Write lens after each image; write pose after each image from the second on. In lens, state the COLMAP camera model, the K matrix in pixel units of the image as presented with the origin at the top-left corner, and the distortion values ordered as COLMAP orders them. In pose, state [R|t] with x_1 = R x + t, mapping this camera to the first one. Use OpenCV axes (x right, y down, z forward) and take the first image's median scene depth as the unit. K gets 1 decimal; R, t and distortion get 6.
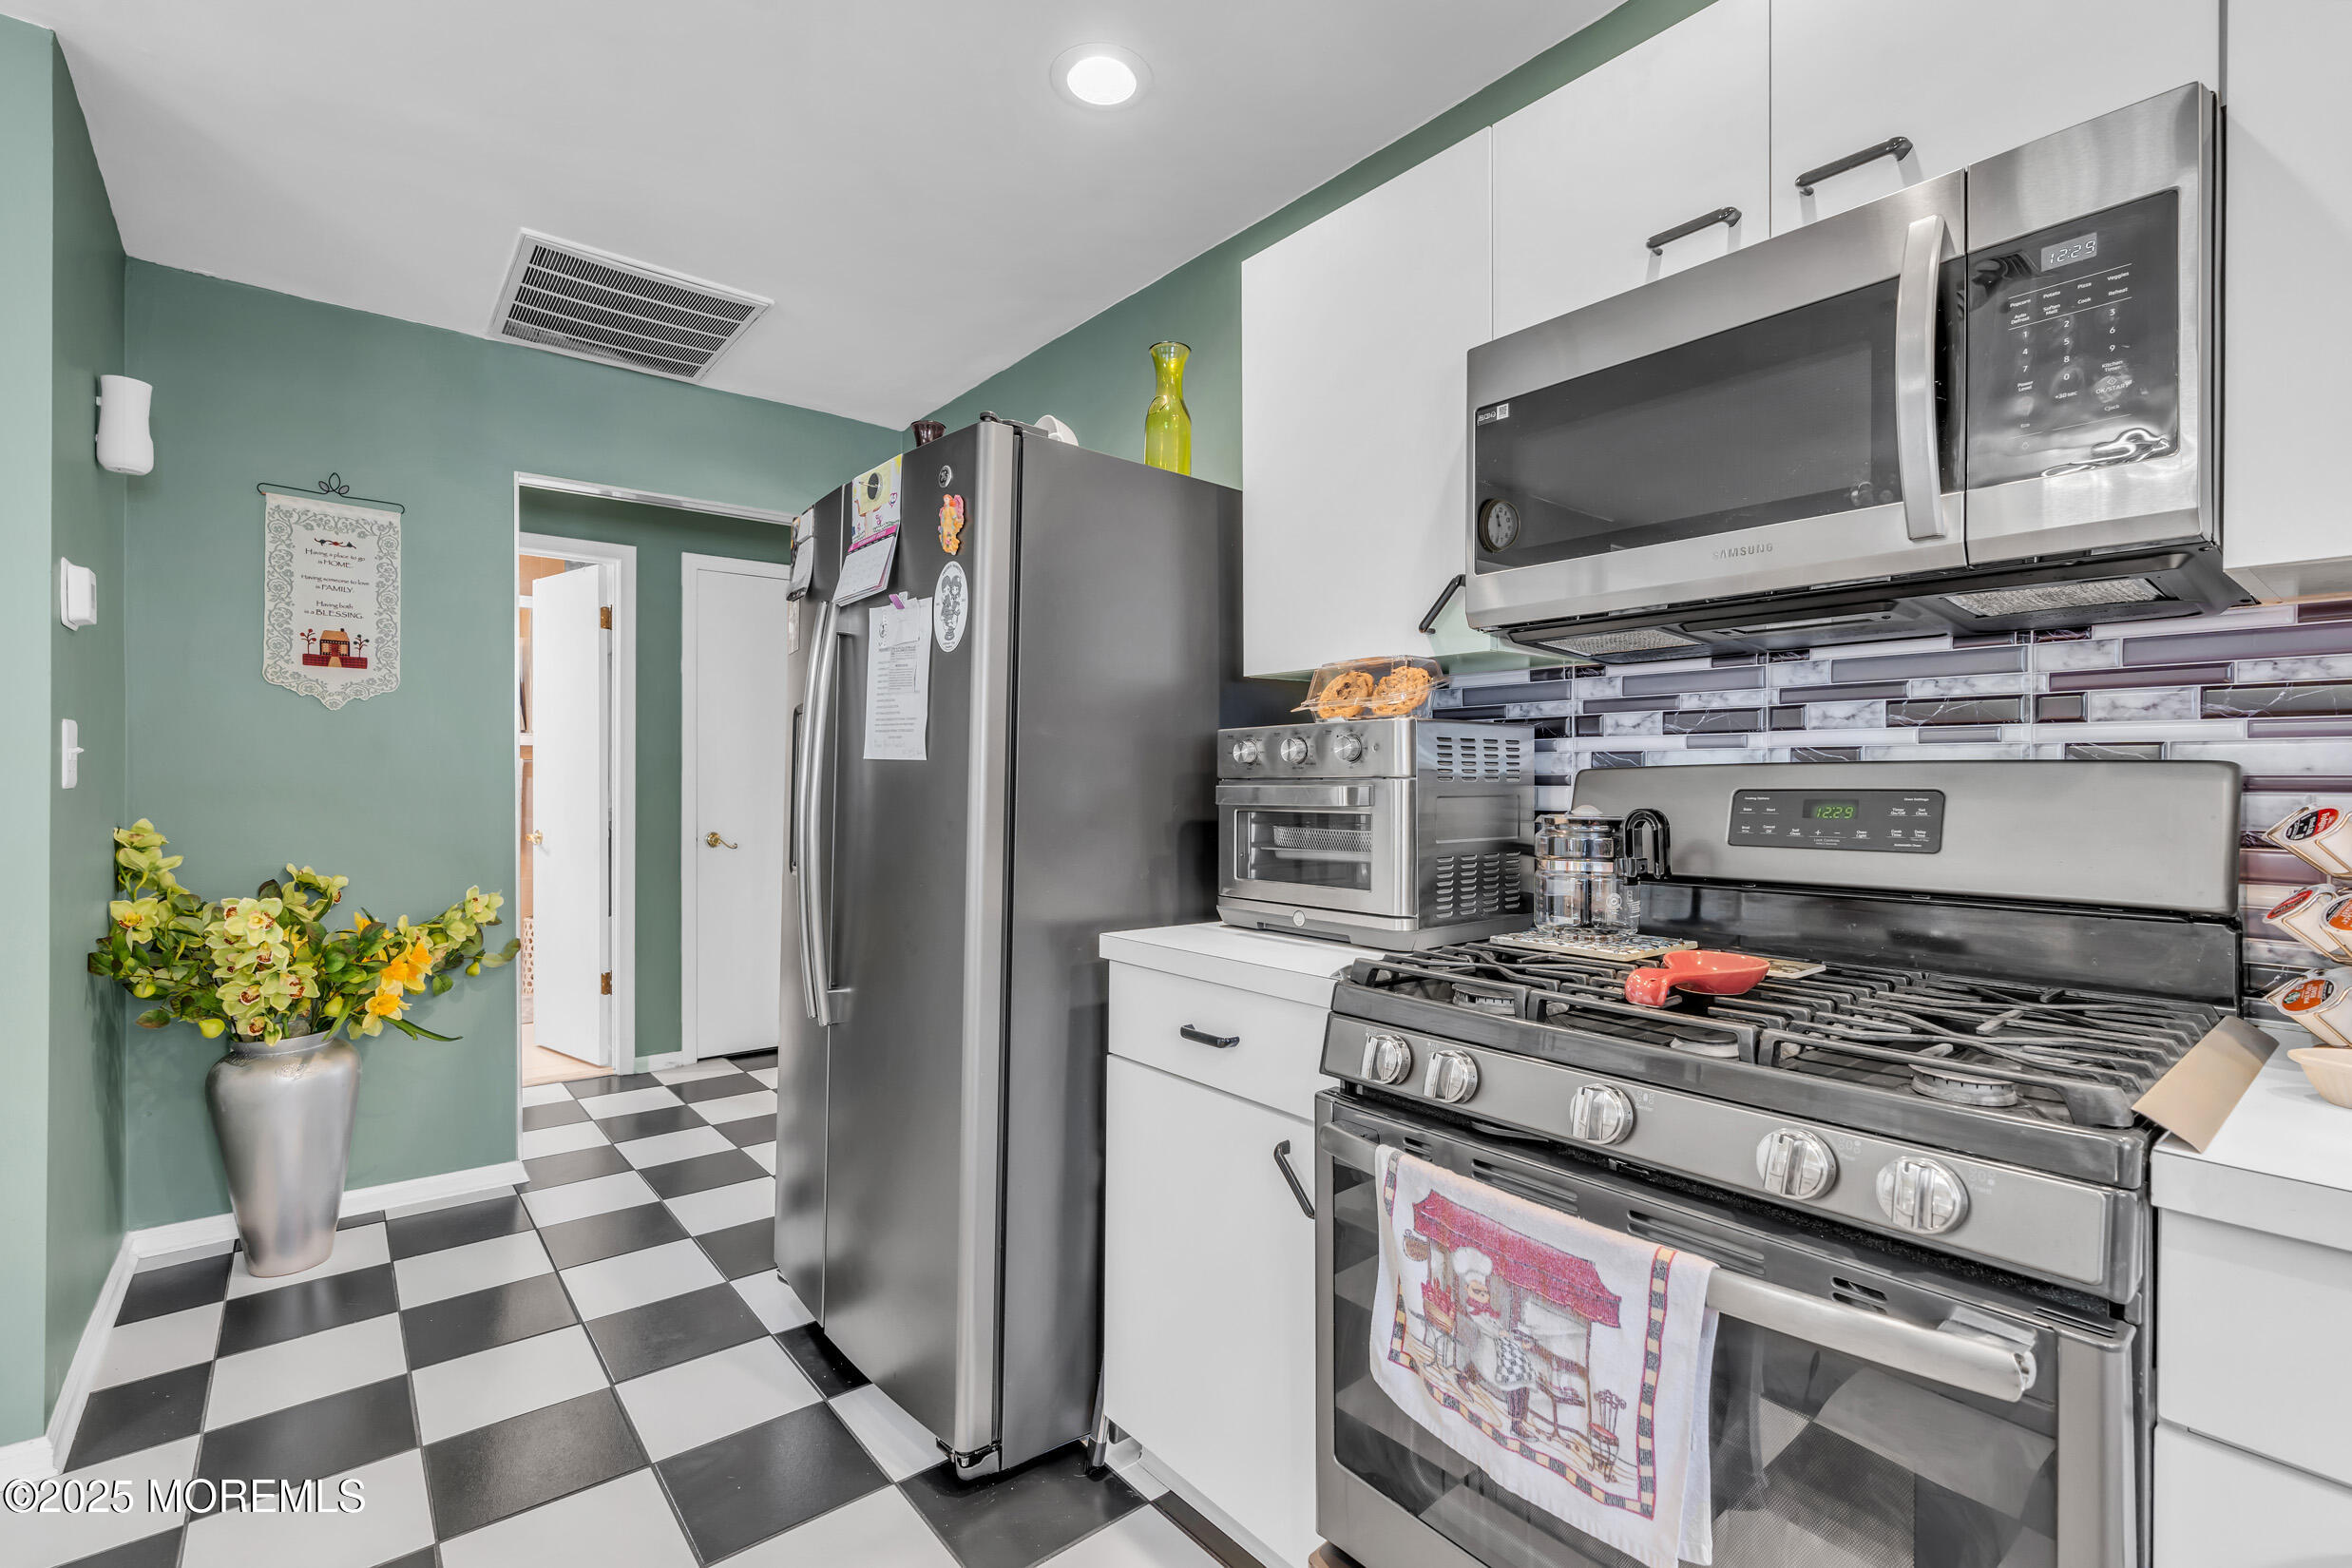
lens RADIAL K [[1056.3, 0, 1172.0], [0, 1056.3, 781.5], [0, 0, 1]] dist [-0.011348, 0.003760]
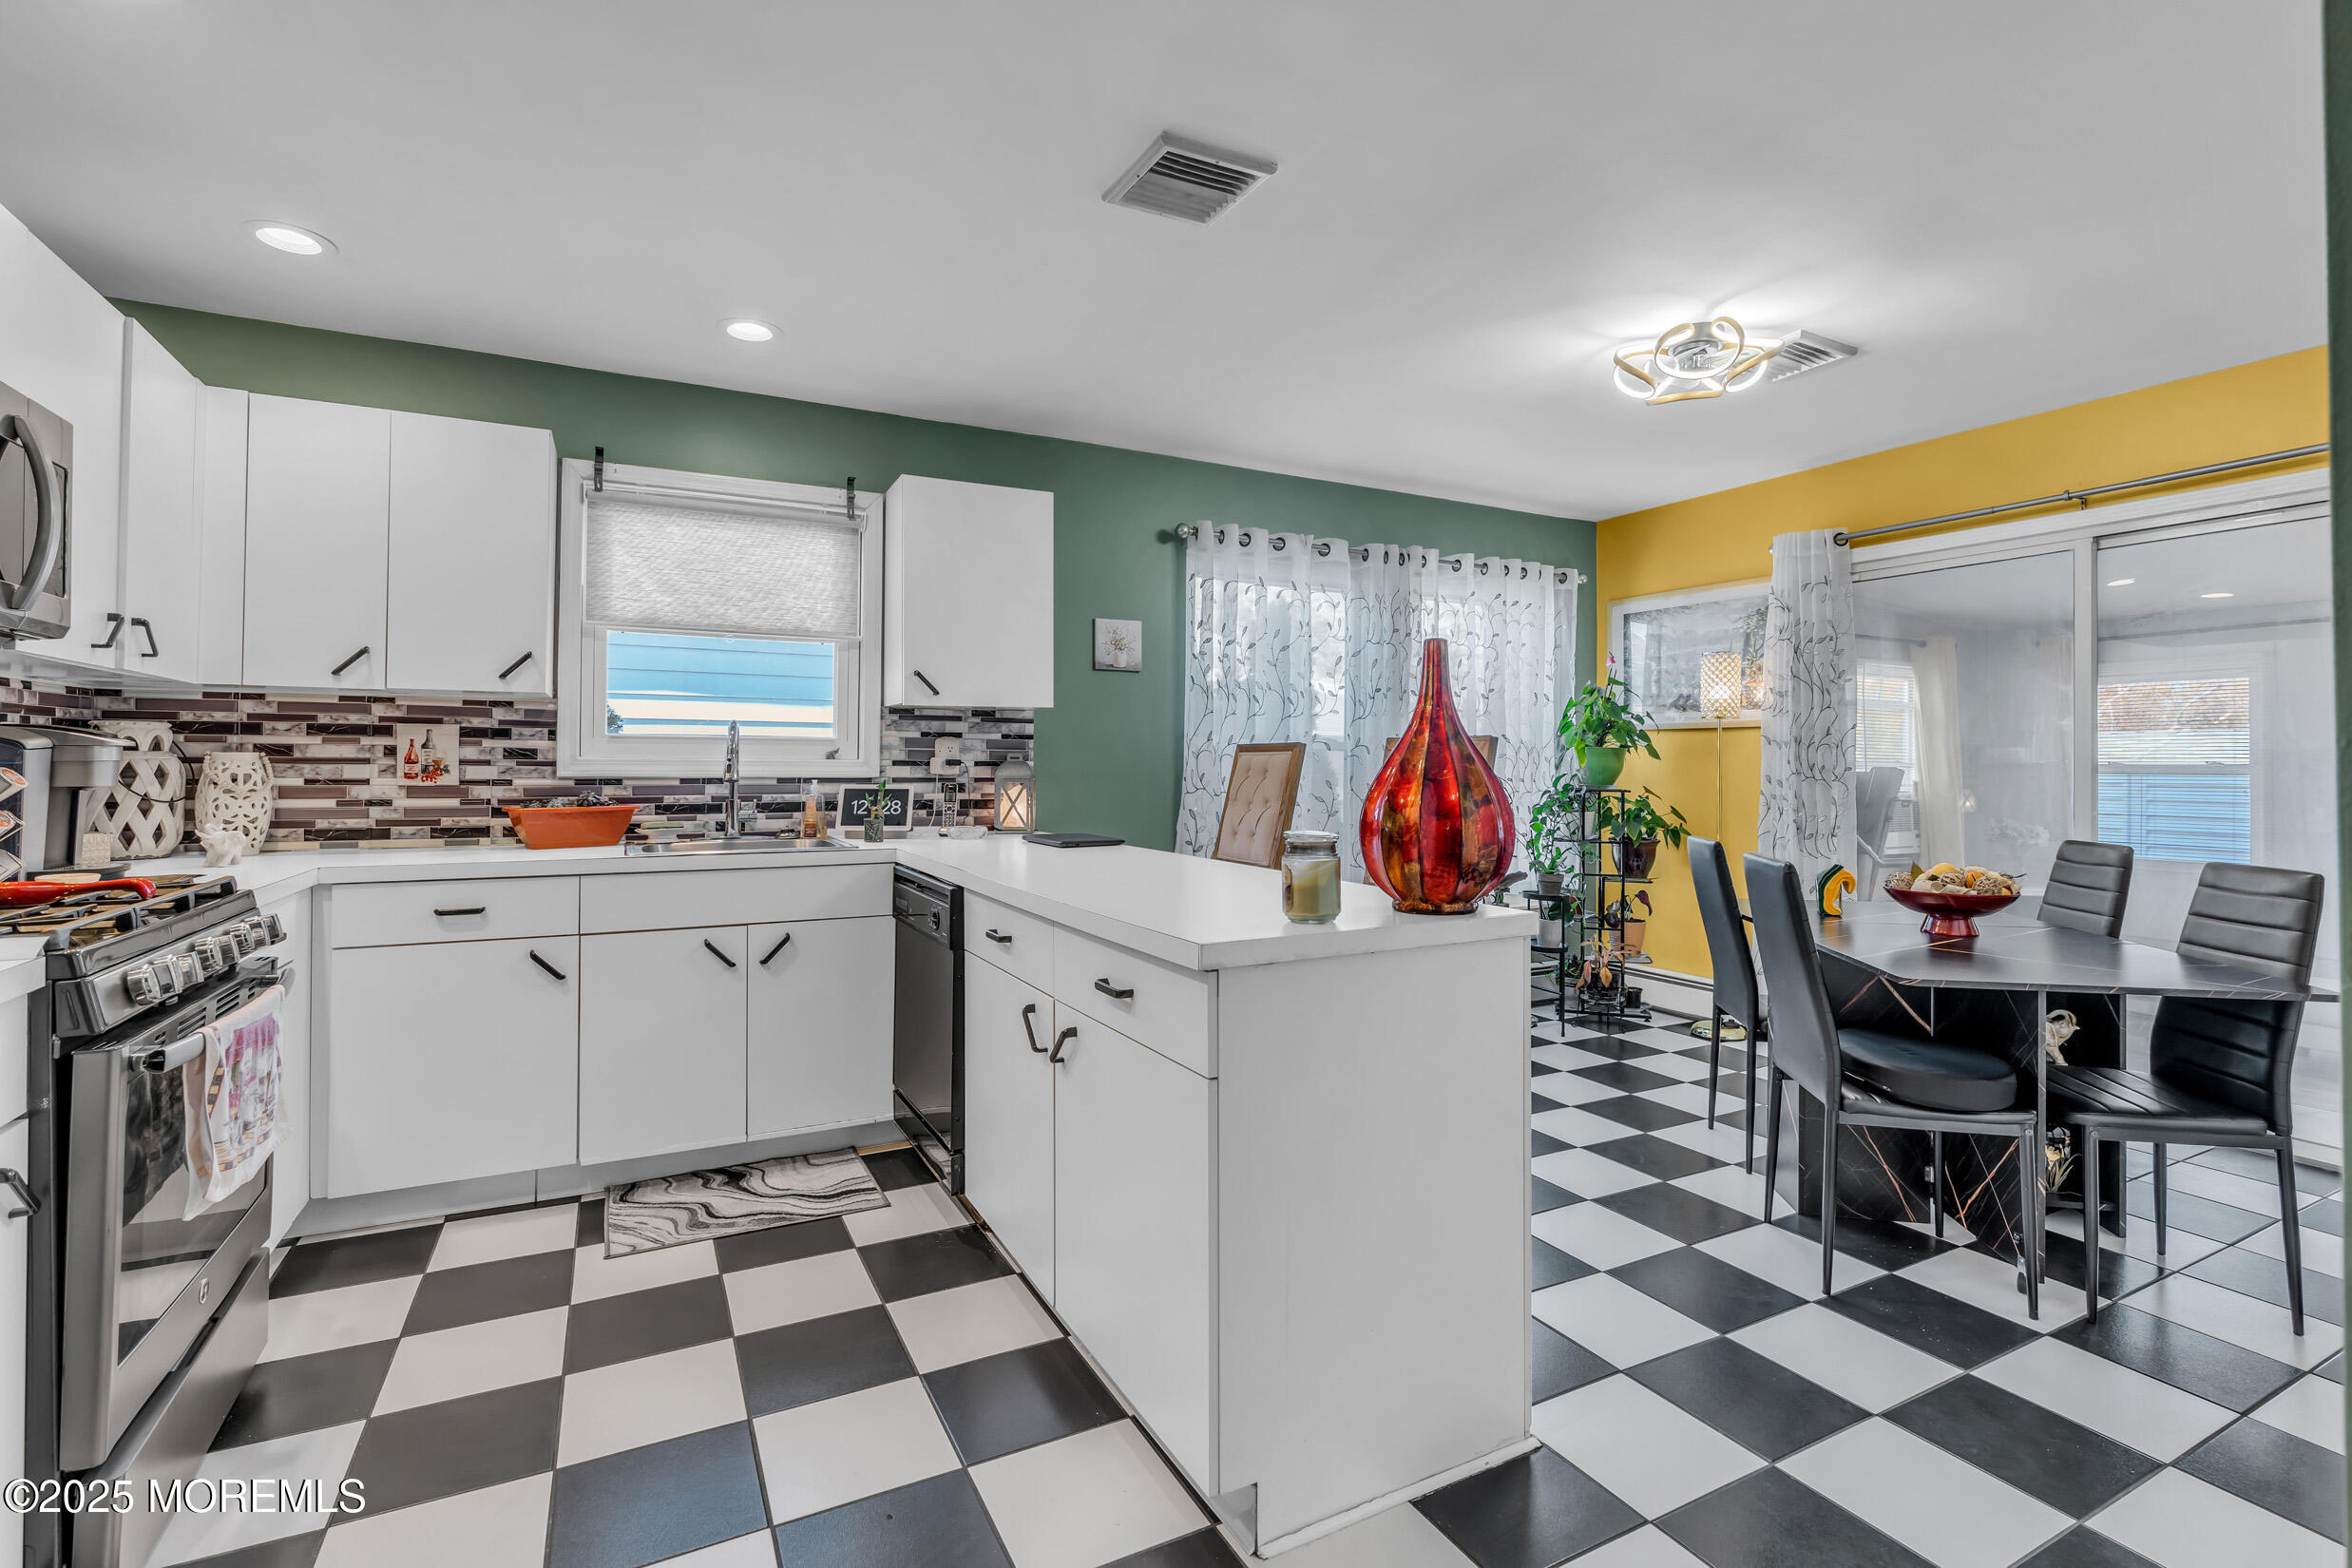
lens RADIAL K [[1056.3, 0, 1171.0], [0, 1056.3, 745.5], [0, 0, 1]] dist [-0.011348, 0.003760]
pose [[-0.979315, -0.005485, 0.202268, -0.652313], [-0.008779, 0.999843, -0.015391, -0.004460], [-0.202152, -0.016849, -0.979209, 1.052532]]
